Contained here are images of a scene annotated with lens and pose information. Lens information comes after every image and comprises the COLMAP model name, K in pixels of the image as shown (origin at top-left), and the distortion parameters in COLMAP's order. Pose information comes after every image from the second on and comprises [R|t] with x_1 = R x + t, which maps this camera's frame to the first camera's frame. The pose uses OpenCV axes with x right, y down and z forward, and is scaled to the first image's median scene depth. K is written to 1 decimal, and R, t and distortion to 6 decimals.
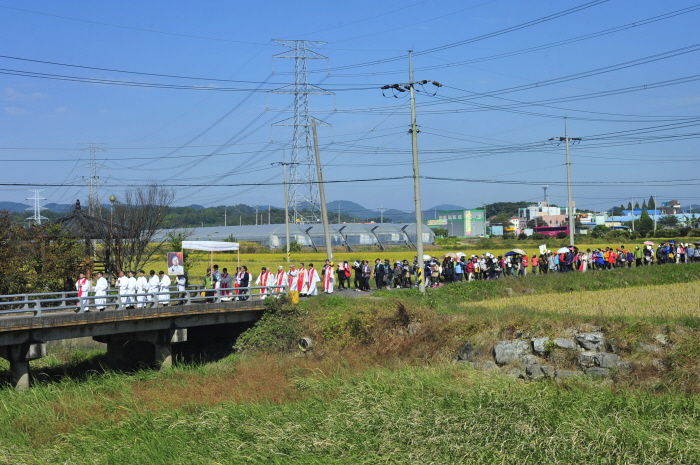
lens RADIAL K [[1252.0, 0, 348.9], [0, 1252.0, 231.9], [0, 0, 1]] dist [0.255630, 0.000000]
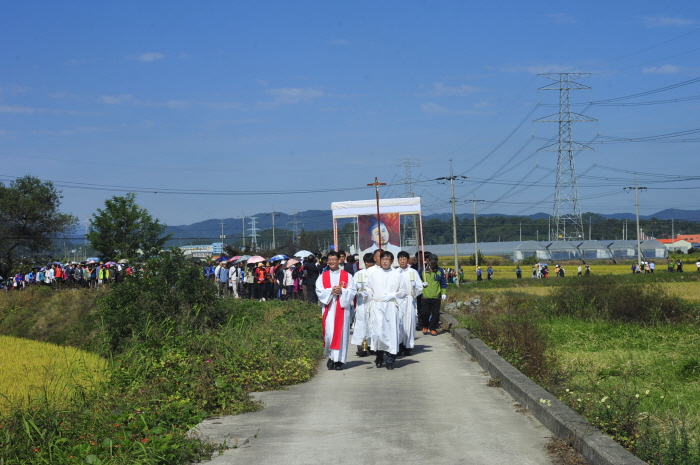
lens RADIAL K [[1397.2, 0, 350.2], [0, 1397.2, 232.7], [0, 0, 1]] dist [0.382973, 0.000000]
pose [[0.965733, -0.001852, -0.259530, 0.084770], [-0.000012, 0.999974, -0.007178, -0.003005], [0.259536, 0.006935, 0.965709, -0.204592]]
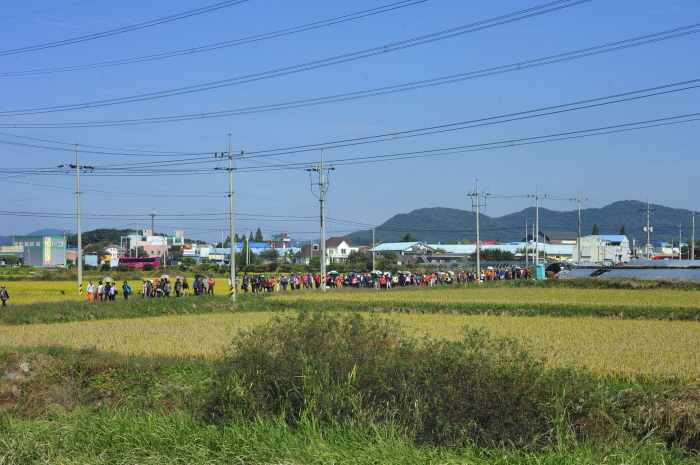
lens RADIAL K [[1397.2, 0, 350.5], [0, 1397.2, 234.6], [0, 0, 1]] dist [0.382973, 0.000000]
pose [[0.960459, 0.033957, 0.276343, 0.022300], [-0.028450, 0.999309, -0.023913, -0.000654], [-0.276965, 0.015106, 0.960761, -0.027700]]
